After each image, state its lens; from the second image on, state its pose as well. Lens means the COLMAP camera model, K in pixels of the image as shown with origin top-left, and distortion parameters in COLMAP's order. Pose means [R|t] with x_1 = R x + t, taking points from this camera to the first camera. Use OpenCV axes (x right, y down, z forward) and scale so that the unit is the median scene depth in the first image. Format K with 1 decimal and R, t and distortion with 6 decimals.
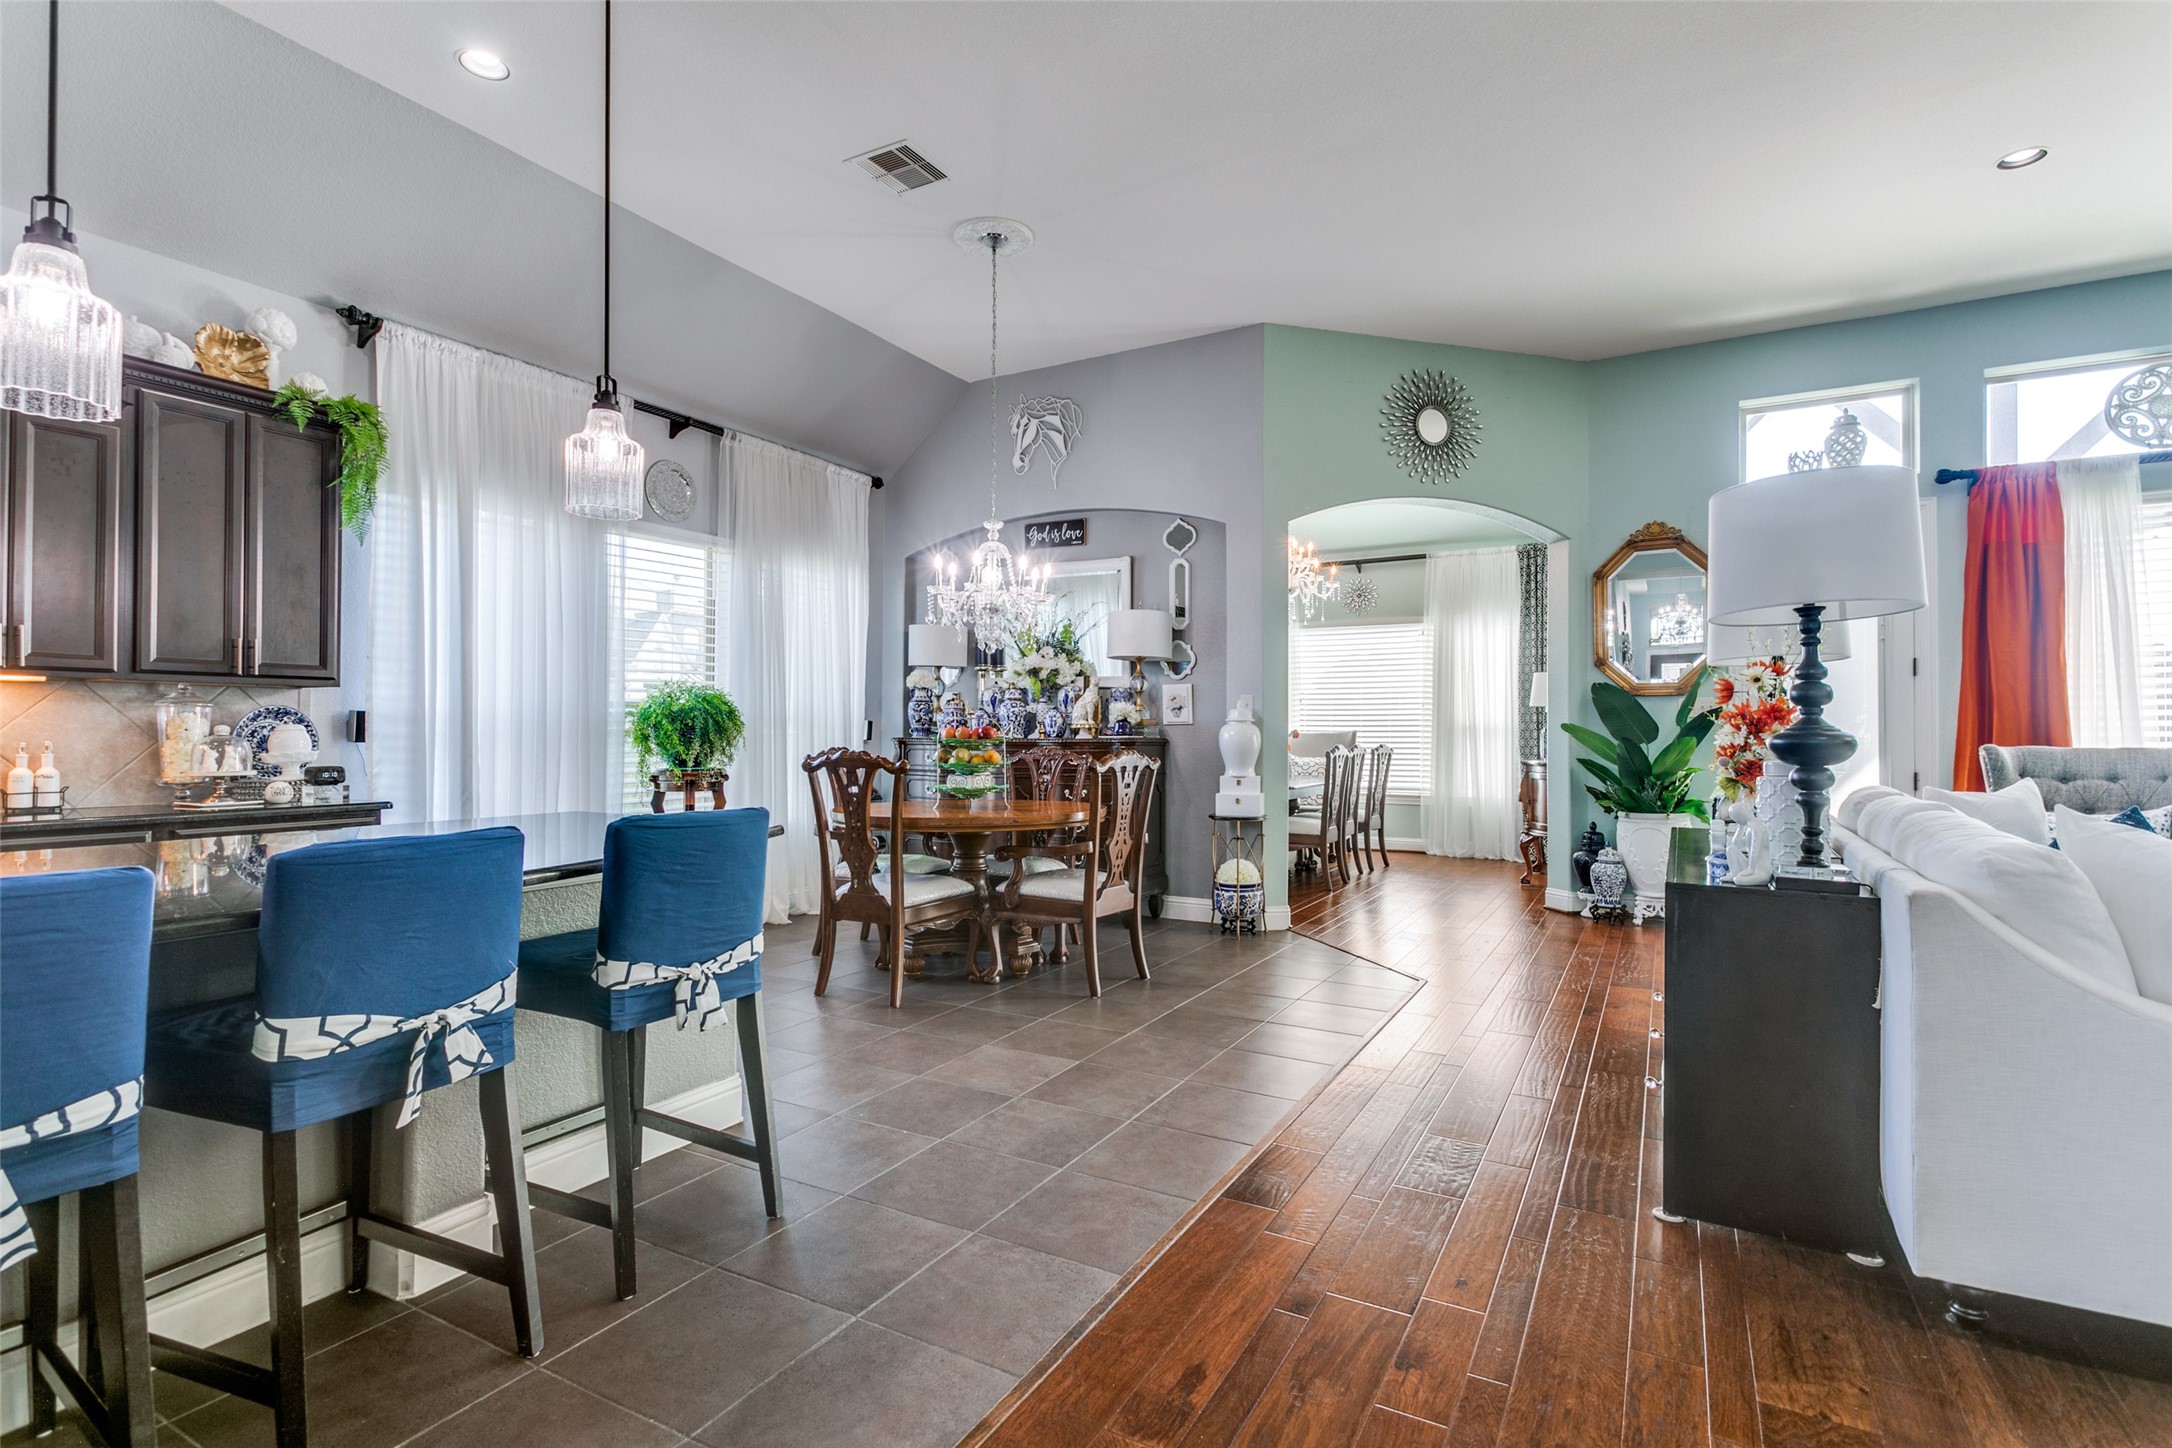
lens RADIAL K [[1037.4, 0, 1083.7], [0, 1037.4, 722.7], [0, 0, 1]] dist [0.019955, -0.009331]
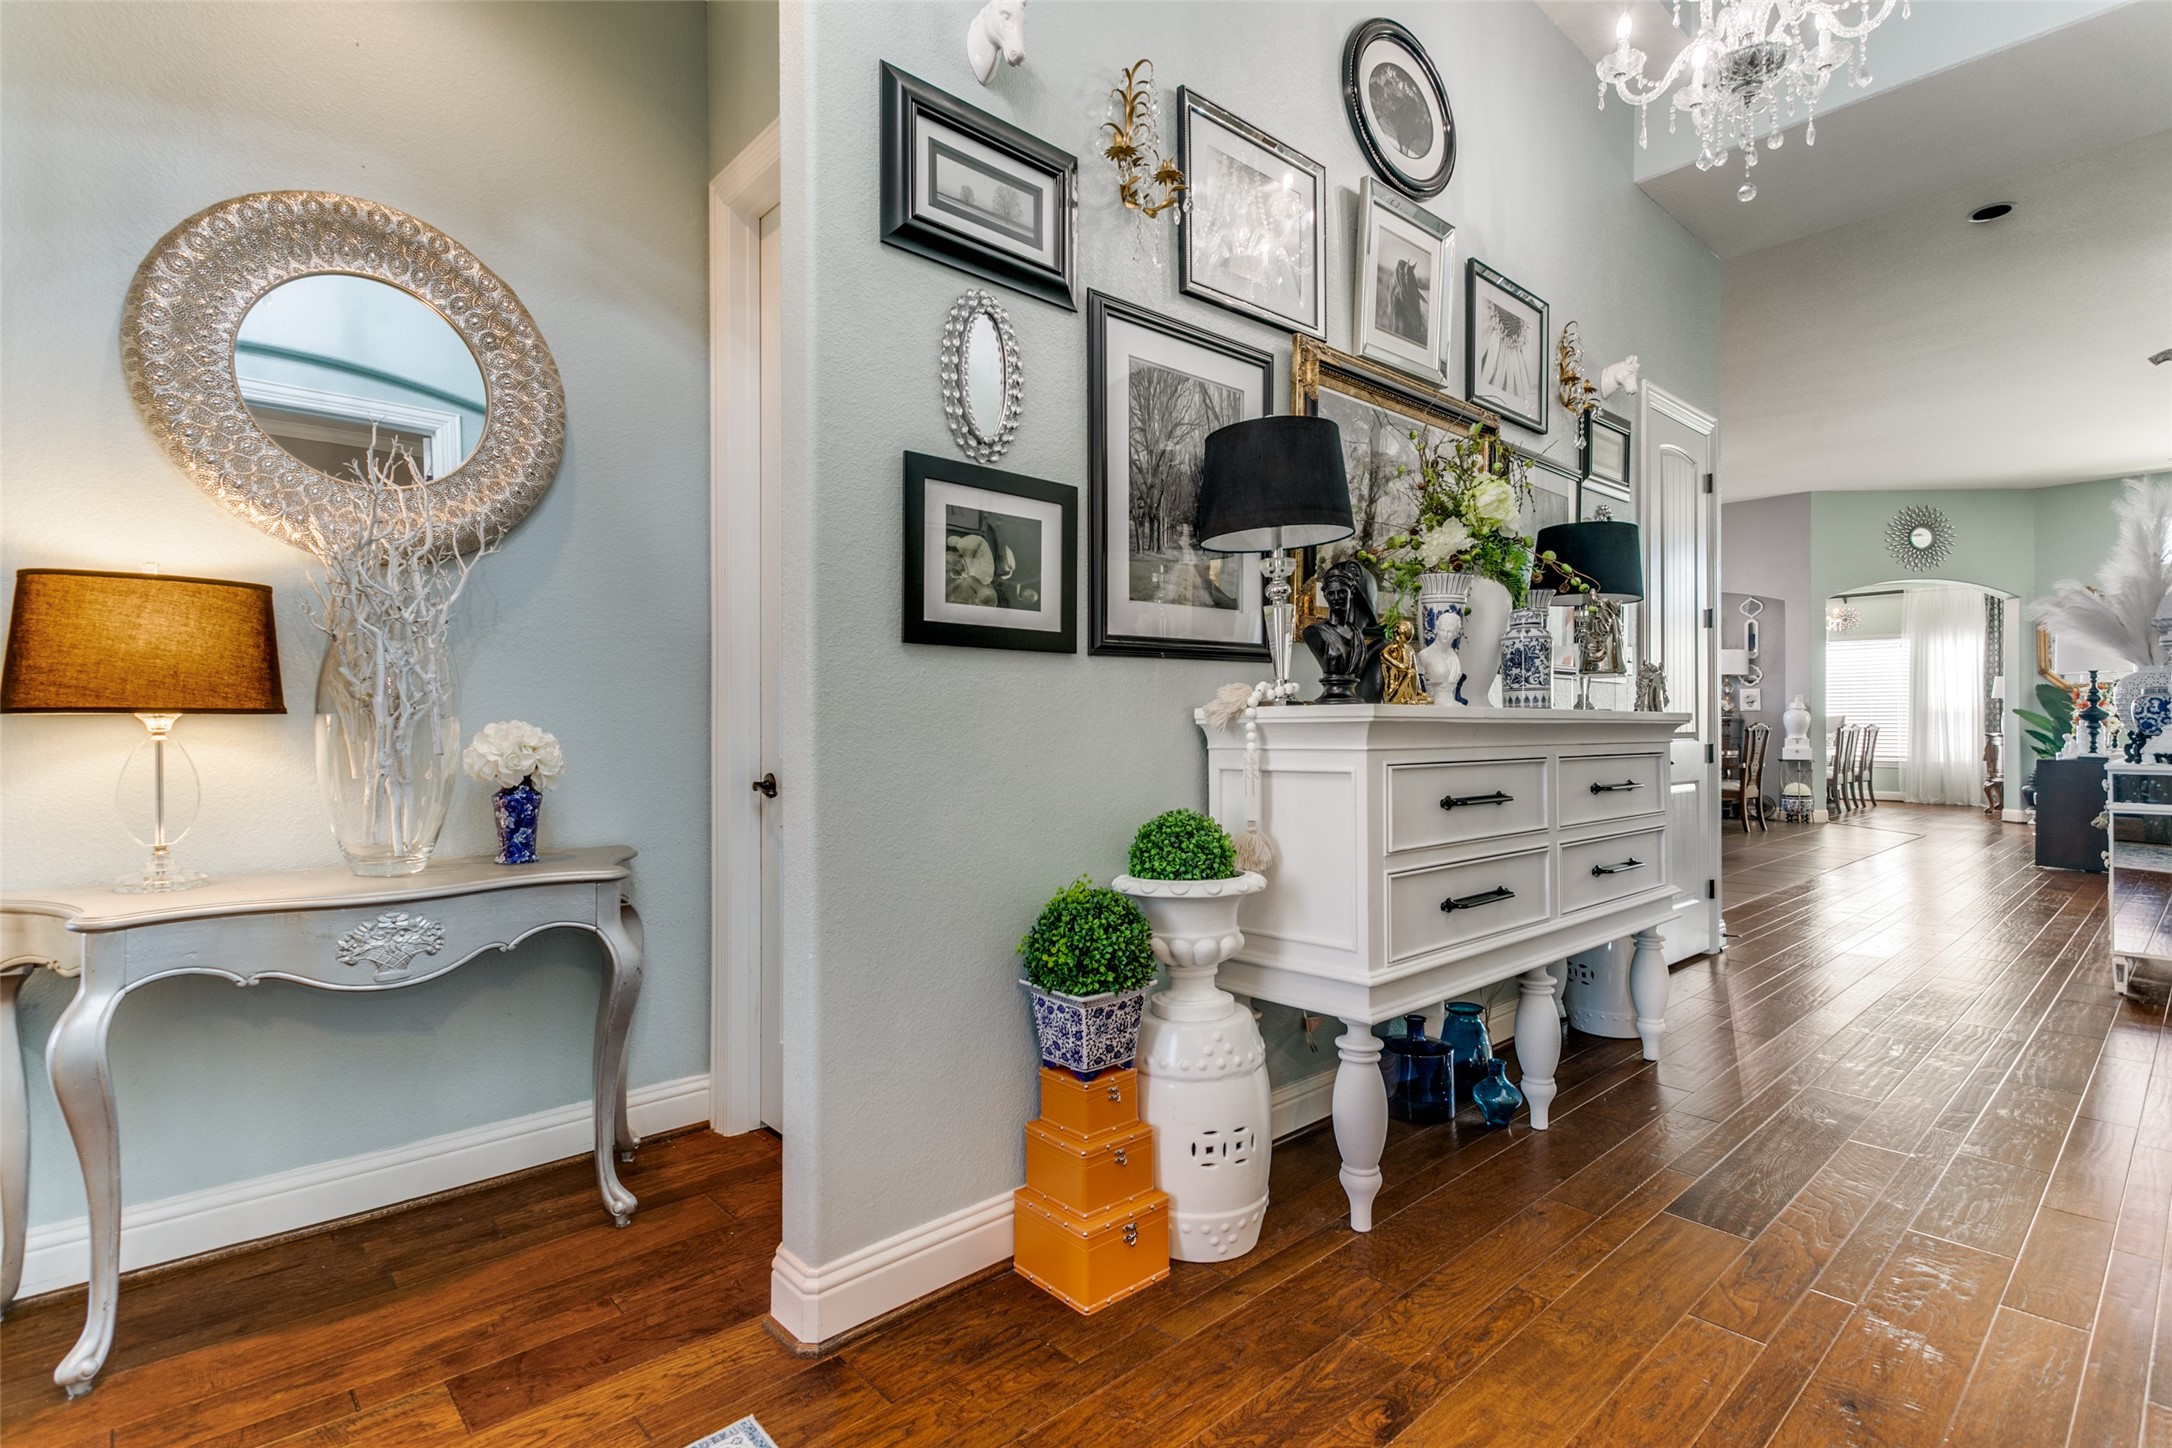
lens RADIAL K [[1037.4, 0, 1077.9], [0, 1037.4, 724.1], [0, 0, 1]] dist [0.019955, -0.009331]
pose [[0.948933, -0.003164, -0.315463, -0.479284], [0.006026, 0.999949, 0.008096, 0.002742], [0.315421, -0.009583, 0.948903, -1.176061]]
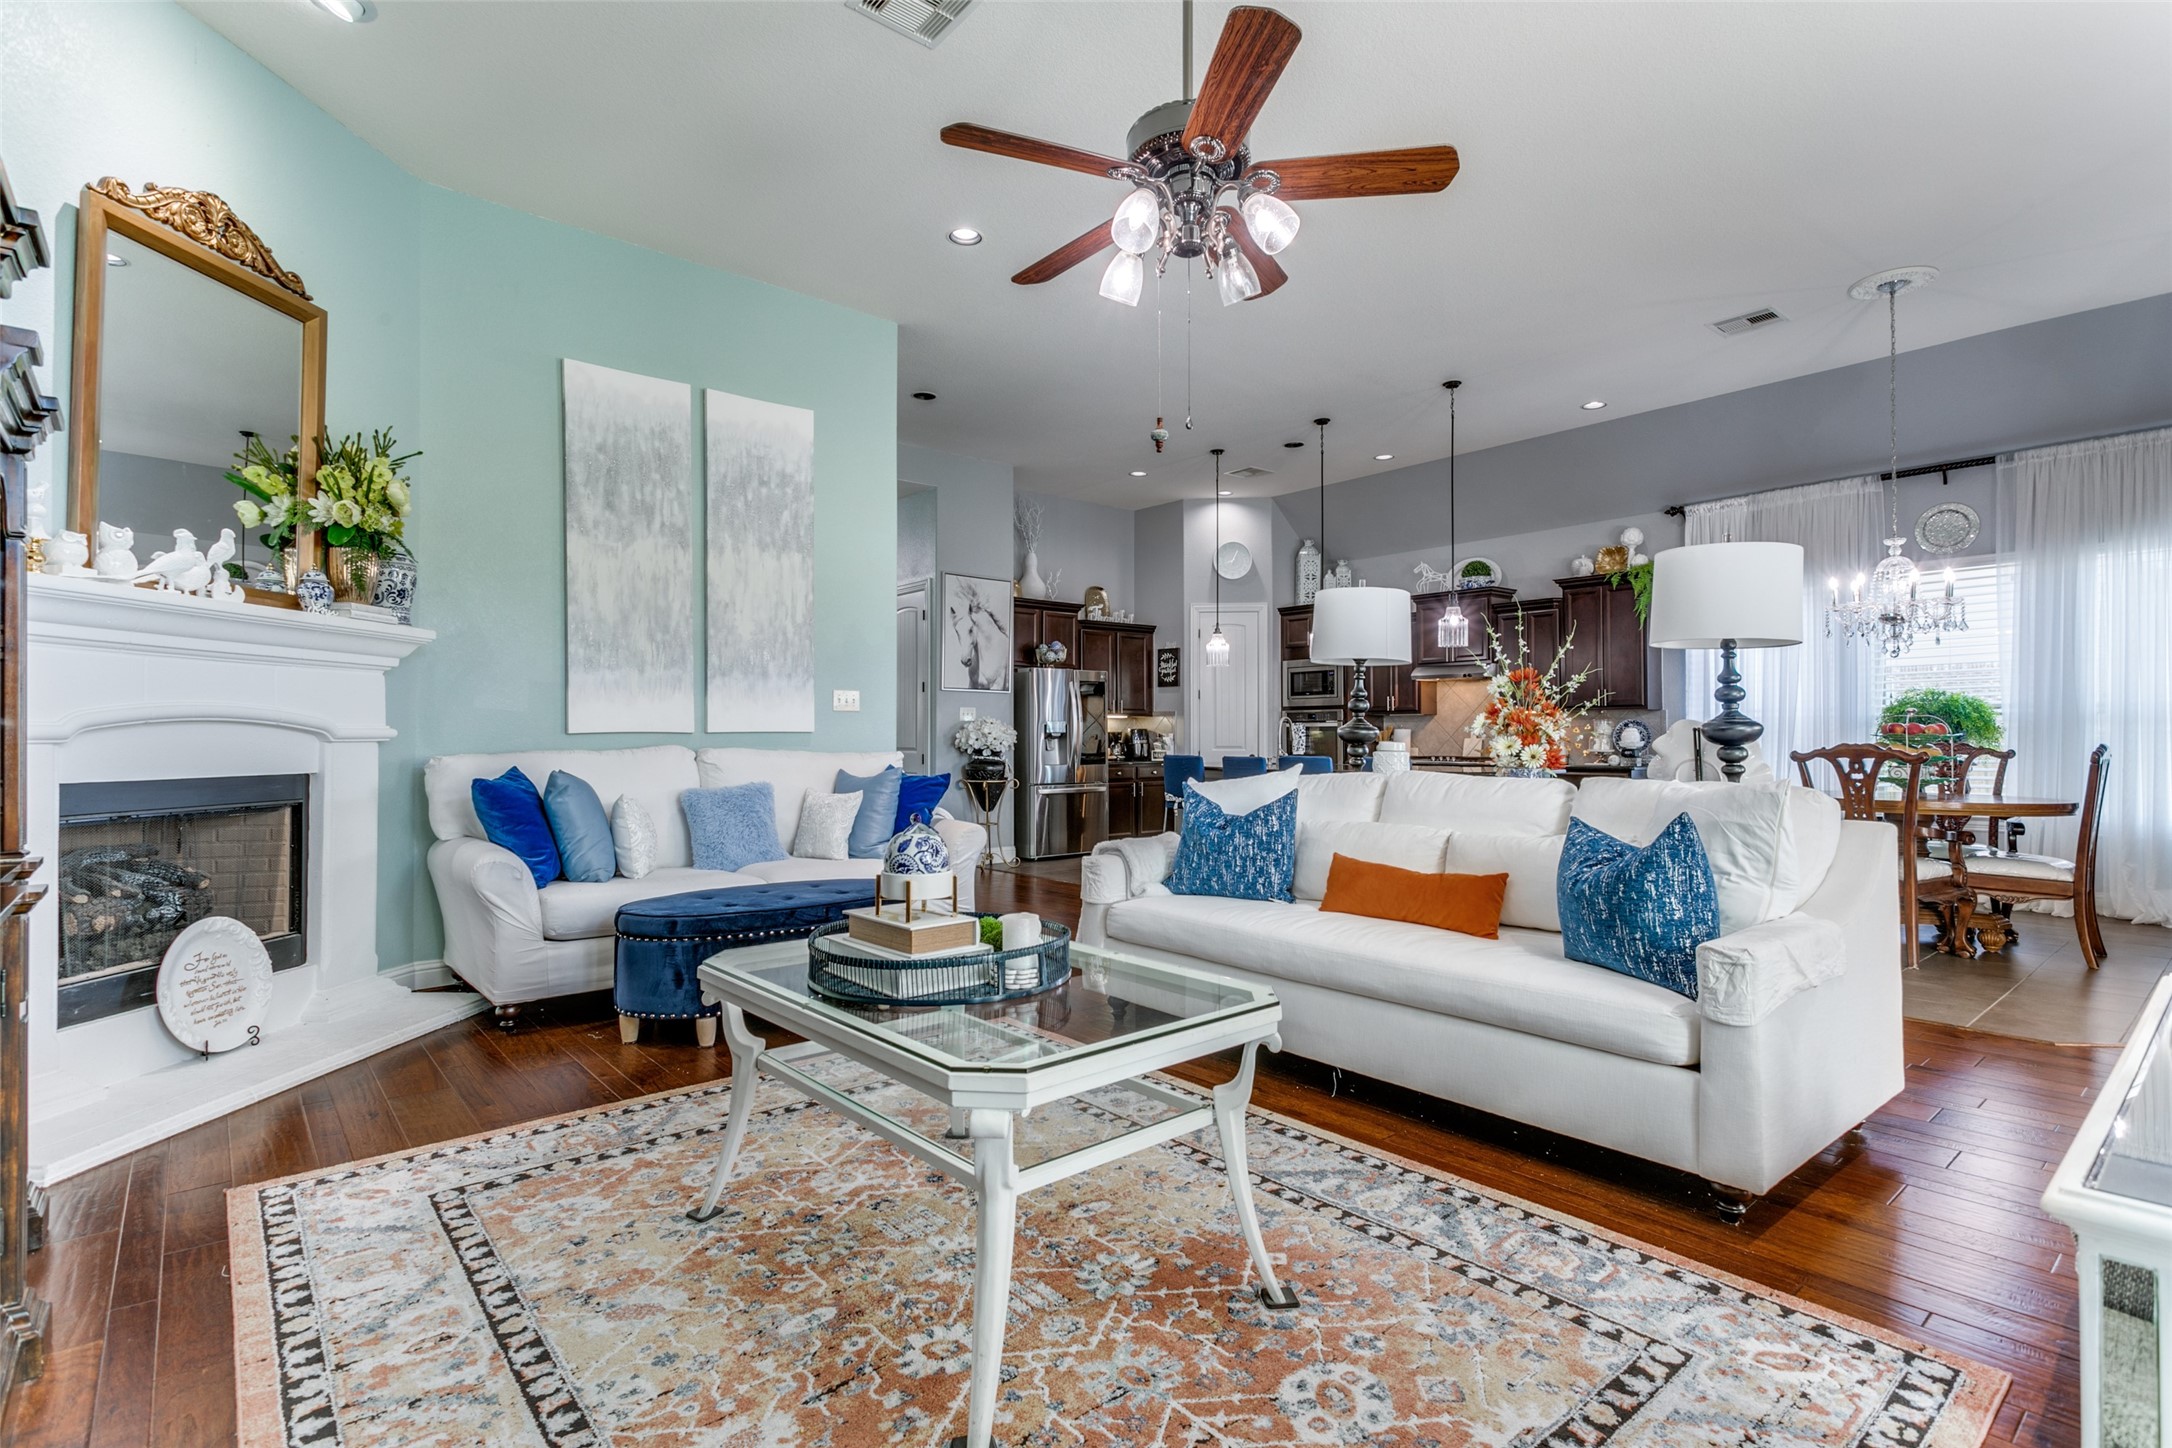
lens RADIAL K [[1037.4, 0, 1088.1], [0, 1037.4, 724.8], [0, 0, 1]] dist [0.019955, -0.009331]
pose [[-0.346713, -0.013178, -0.937879, 1.056691], [0.010800, 0.999779, -0.018040, 0.014122], [0.937909, -0.016384, -0.346494, 0.483964]]
